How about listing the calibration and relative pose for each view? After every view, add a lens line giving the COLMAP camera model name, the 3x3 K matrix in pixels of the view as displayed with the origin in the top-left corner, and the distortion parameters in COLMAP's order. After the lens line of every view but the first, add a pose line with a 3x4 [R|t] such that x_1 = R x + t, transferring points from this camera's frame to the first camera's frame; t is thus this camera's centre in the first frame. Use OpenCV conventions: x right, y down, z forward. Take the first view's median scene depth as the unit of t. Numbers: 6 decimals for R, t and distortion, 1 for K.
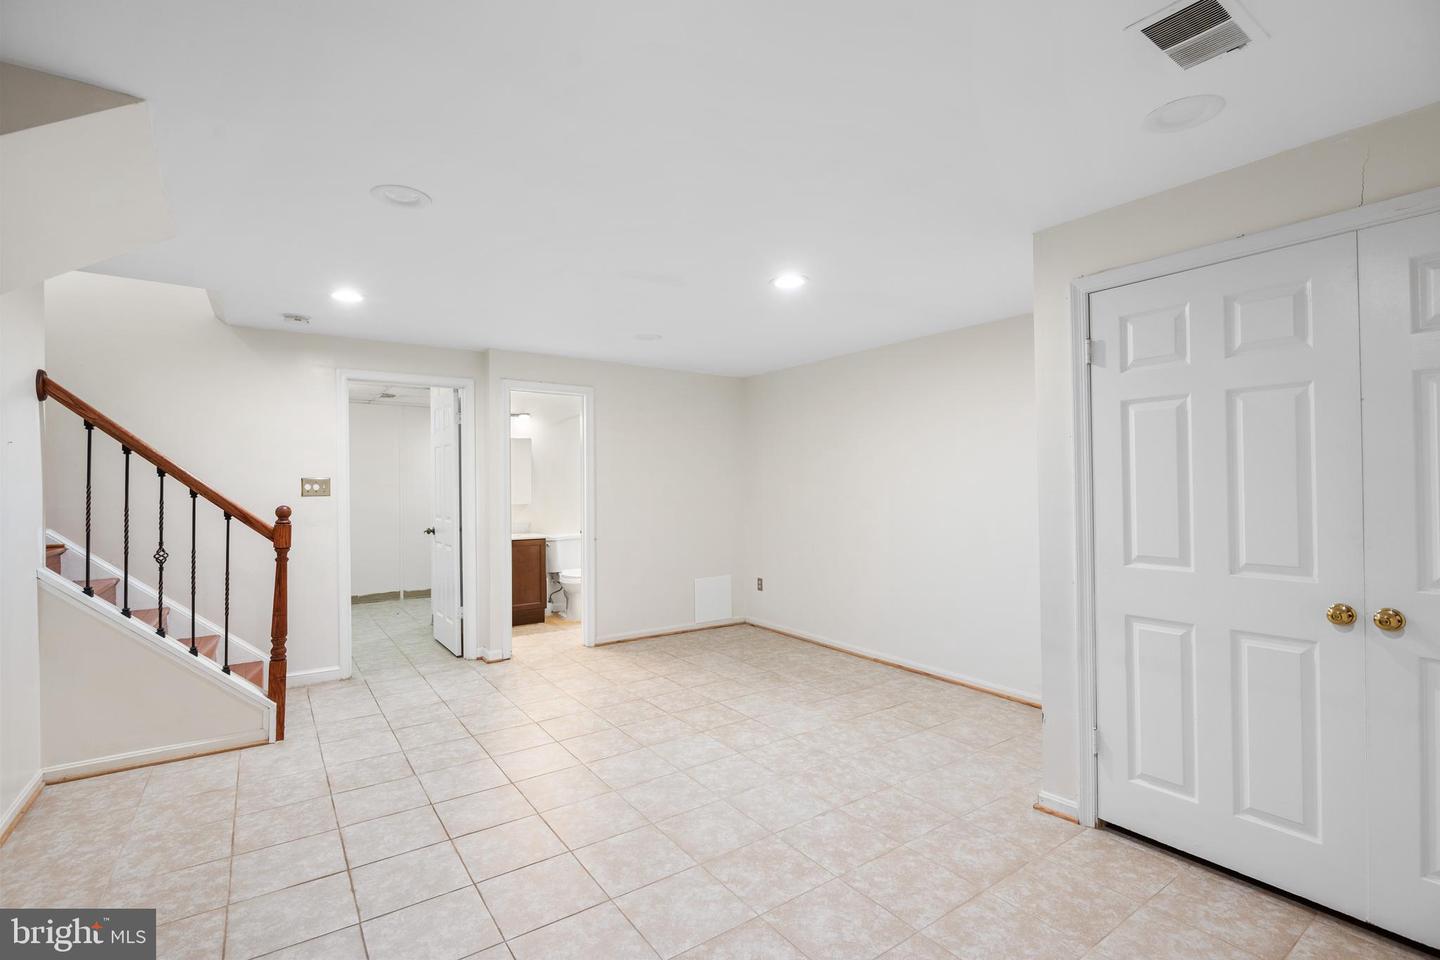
lens RADIAL K [[658.3, 0, 723.2], [0, 658.3, 480.1], [0, 0, 1]] dist [-0.000406, -0.000216]
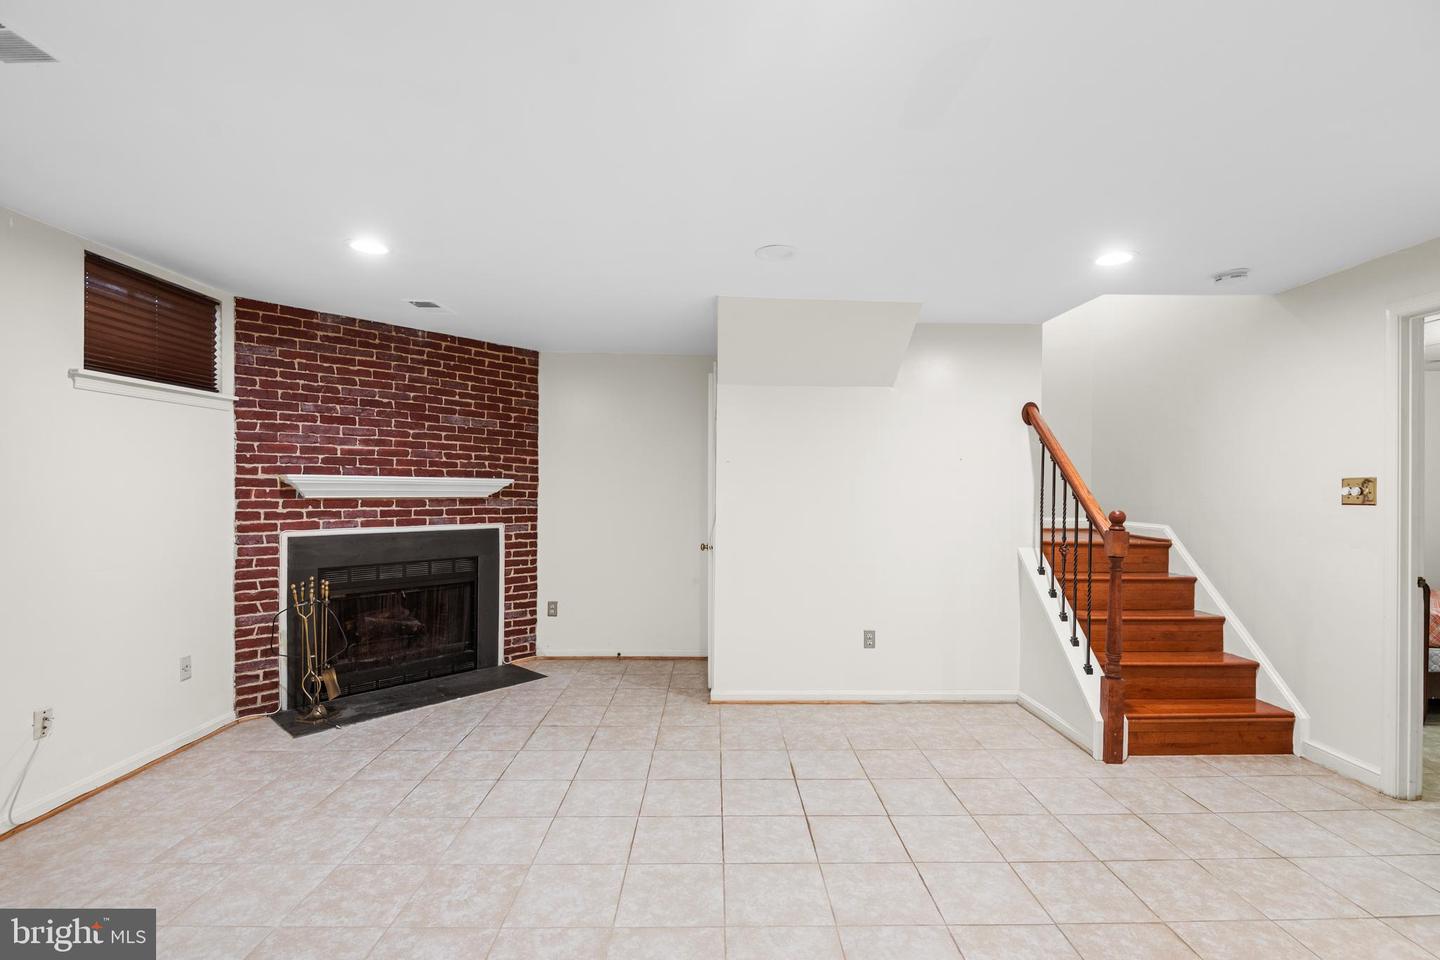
lens RADIAL K [[658.3, 0, 723.2], [0, 658.3, 480.1], [0, 0, 1]] dist [-0.000406, -0.000216]
pose [[-0.563422, -0.005395, -0.826152, 0.461161], [0.008124, 0.999894, -0.012069, 0.003825], [0.826130, -0.013512, -0.563318, 1.239081]]
